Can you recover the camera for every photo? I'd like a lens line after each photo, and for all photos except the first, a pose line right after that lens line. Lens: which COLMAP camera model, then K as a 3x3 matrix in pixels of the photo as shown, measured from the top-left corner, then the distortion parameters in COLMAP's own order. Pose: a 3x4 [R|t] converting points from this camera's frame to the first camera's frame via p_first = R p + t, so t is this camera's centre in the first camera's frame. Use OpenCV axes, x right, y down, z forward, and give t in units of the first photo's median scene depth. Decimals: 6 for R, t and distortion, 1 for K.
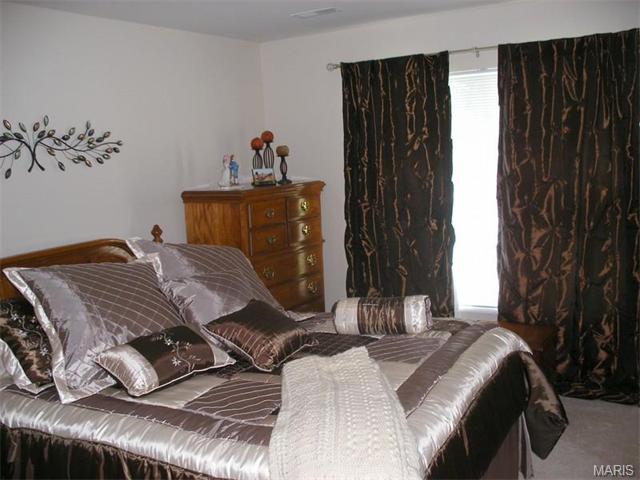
lens RADIAL K [[680.4, 0, 312.9], [0, 680.4, 242.3], [0, 0, 1]] dist [-0.206037, 0.258795]
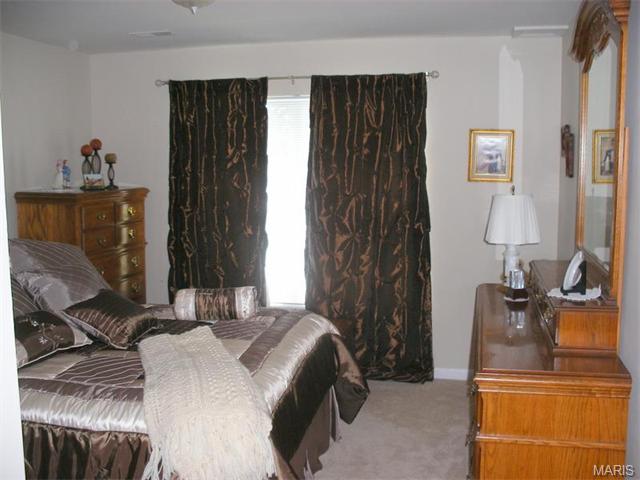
lens RADIAL K [[680.4, 0, 312.9], [0, 680.4, 242.3], [0, 0, 1]] dist [-0.206037, 0.258795]
pose [[0.952533, 0.019670, 0.303800, -0.070177], [-0.013279, 0.999645, -0.023086, 0.020980], [-0.304146, 0.017956, 0.952456, -0.116580]]
